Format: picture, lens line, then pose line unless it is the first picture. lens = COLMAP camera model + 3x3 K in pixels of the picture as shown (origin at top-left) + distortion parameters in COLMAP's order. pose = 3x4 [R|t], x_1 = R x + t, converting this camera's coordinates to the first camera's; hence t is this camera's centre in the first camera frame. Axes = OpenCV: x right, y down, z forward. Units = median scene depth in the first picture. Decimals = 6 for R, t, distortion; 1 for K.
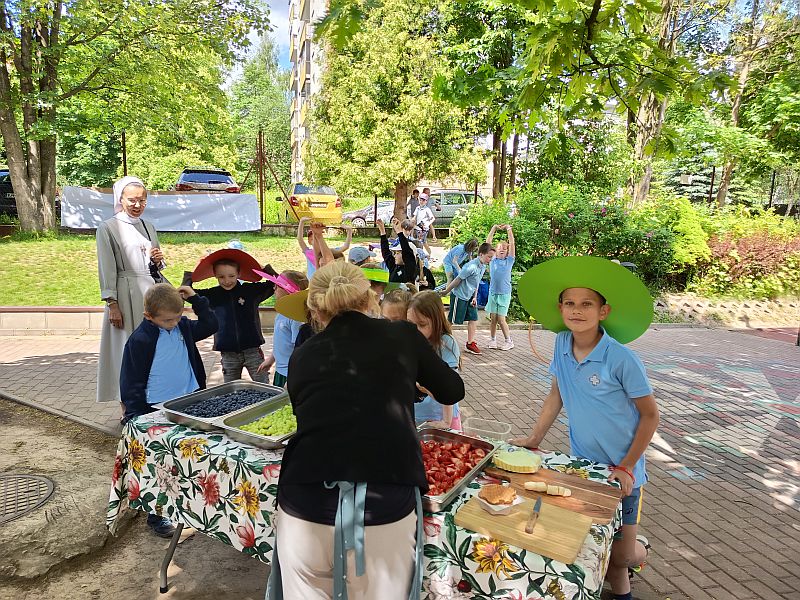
lens RADIAL K [[563.7, 0, 400.0], [0, 563.7, 300.0], [0, 0, 1]] dist [0.141510, -0.255549]
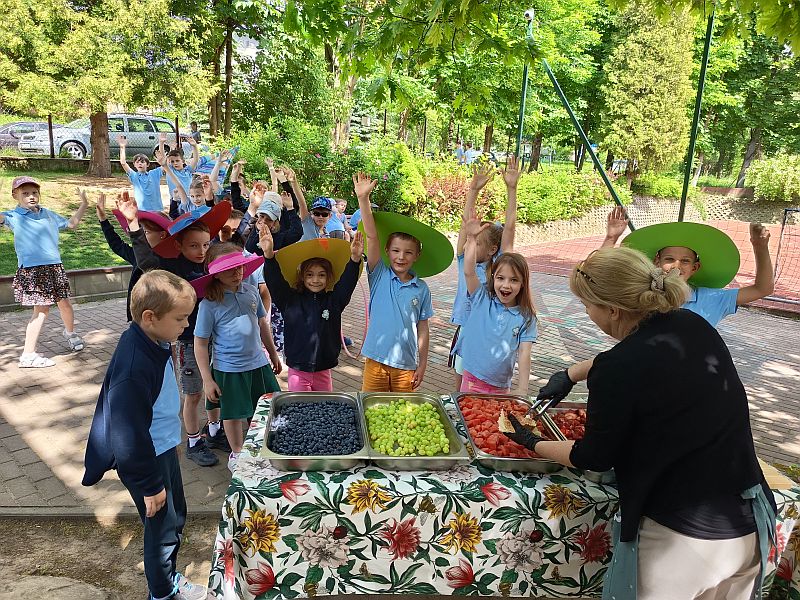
lens RADIAL K [[542.1, 0, 401.2], [0, 542.1, 307.9], [0, 0, 1]] dist [0.088082, -0.087657]
pose [[0.820204, -0.128012, 0.557564, -0.671953], [0.050870, 0.987102, 0.151798, -0.091521], [-0.569804, -0.096142, 0.816137, 0.394381]]
